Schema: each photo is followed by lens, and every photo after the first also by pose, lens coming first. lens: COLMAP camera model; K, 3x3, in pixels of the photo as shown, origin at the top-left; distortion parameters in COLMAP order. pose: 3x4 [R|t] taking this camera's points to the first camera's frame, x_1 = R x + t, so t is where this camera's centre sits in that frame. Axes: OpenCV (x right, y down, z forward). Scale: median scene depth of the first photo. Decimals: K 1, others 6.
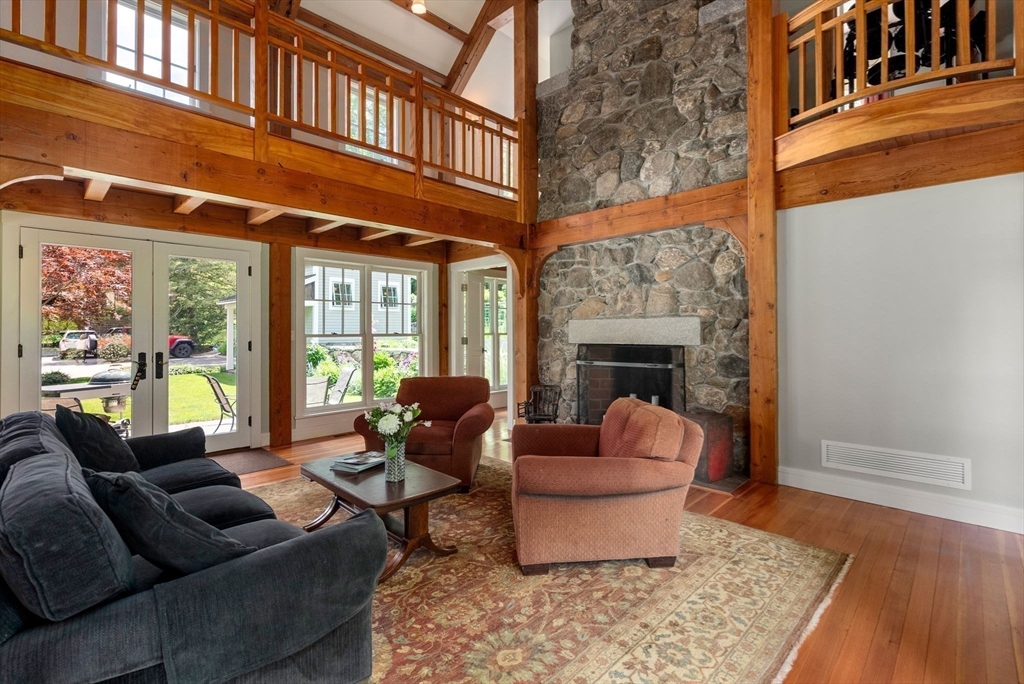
lens RADIAL K [[472.8, 0, 517.3], [0, 472.8, 335.5], [0, 0, 1]] dist [-0.004632, 0.001578]
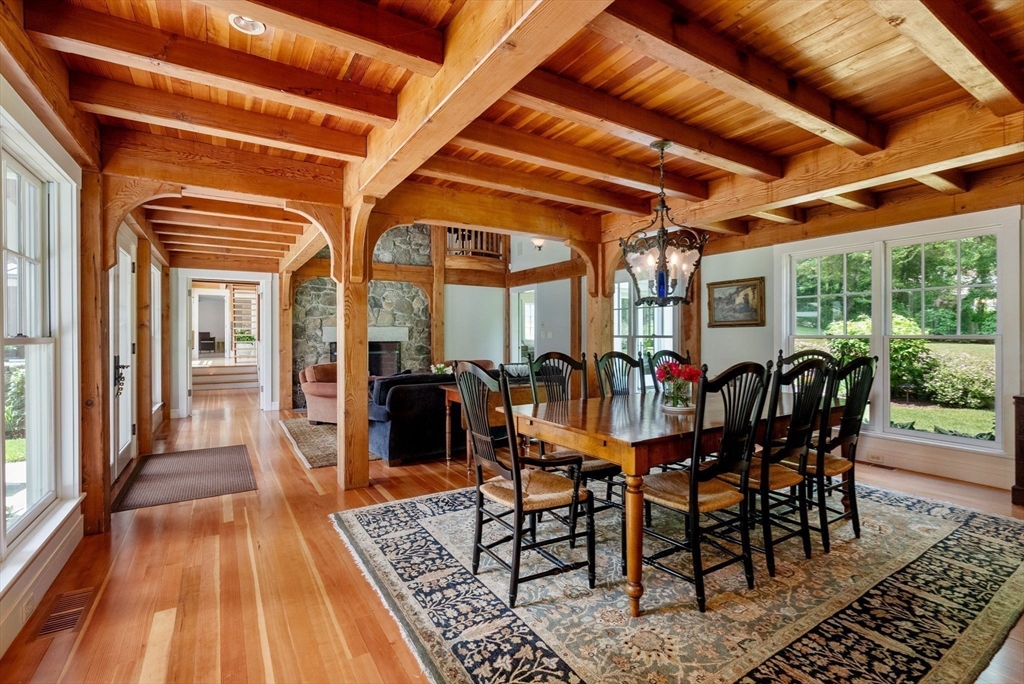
lens RADIAL K [[472.8, 0, 517.3], [0, 472.8, 335.5], [0, 0, 1]] dist [-0.004632, 0.001578]
pose [[0.237230, -0.000146, 0.971454, -1.456360], [0.009169, 0.999956, -0.002089, 0.005581], [-0.971410, 0.009403, 0.237221, 0.054745]]
